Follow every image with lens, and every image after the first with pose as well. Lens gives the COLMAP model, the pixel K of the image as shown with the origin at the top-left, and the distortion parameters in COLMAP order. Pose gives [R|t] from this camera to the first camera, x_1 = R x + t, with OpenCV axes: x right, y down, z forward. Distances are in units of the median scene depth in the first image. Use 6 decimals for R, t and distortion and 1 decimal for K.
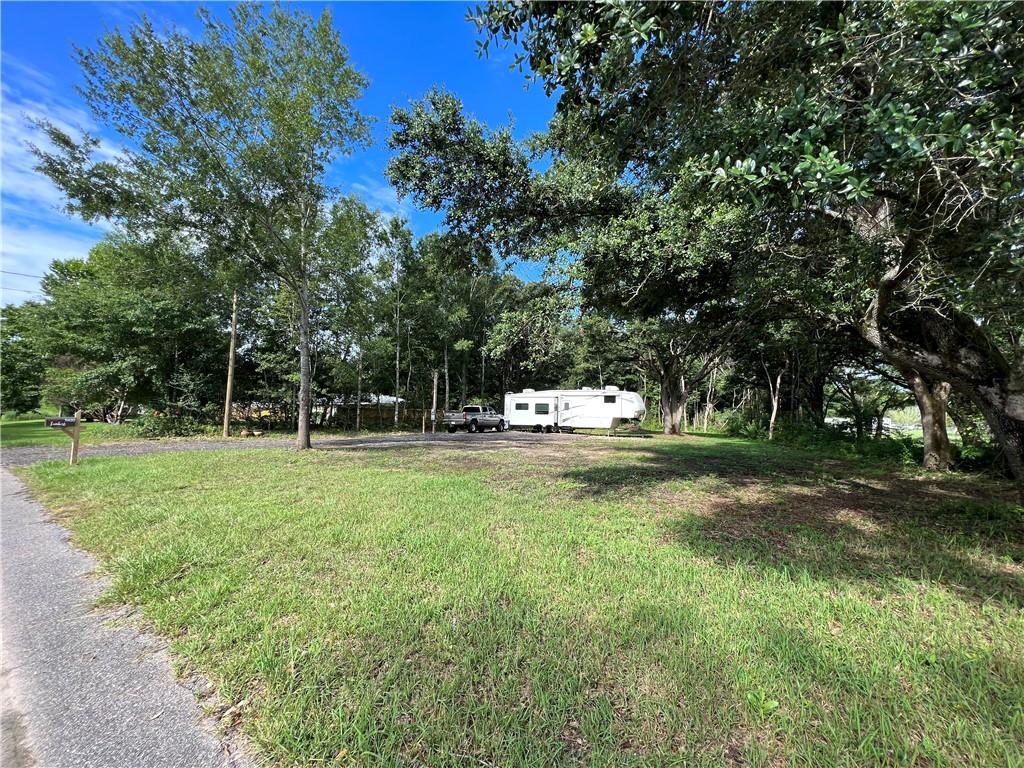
lens RADIAL K [[405.6, 0, 532.5], [0, 405.6, 376.8], [0, 0, 1]] dist [0.000451, -0.002850]
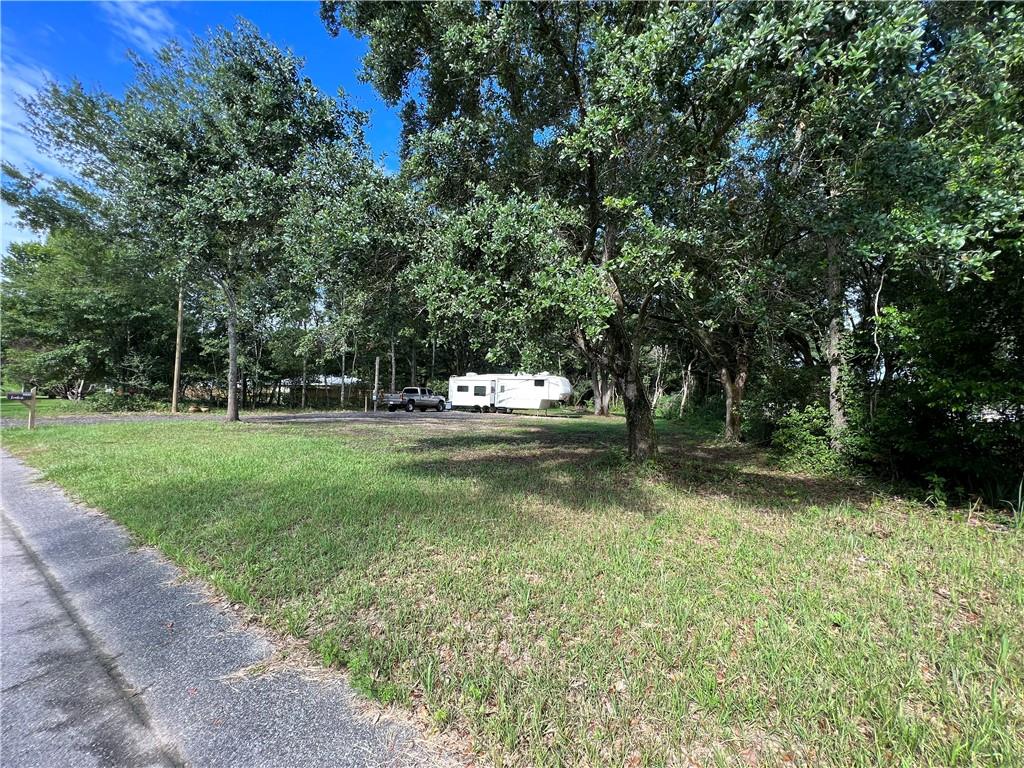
lens RADIAL K [[405.6, 0, 532.5], [0, 405.6, 376.8], [0, 0, 1]] dist [0.000451, -0.002850]
pose [[0.999218, 0.012152, 0.037628, 0.160138], [-0.013737, 0.999017, 0.042158, -0.009863], [-0.037079, -0.042642, 0.998402, -0.130648]]
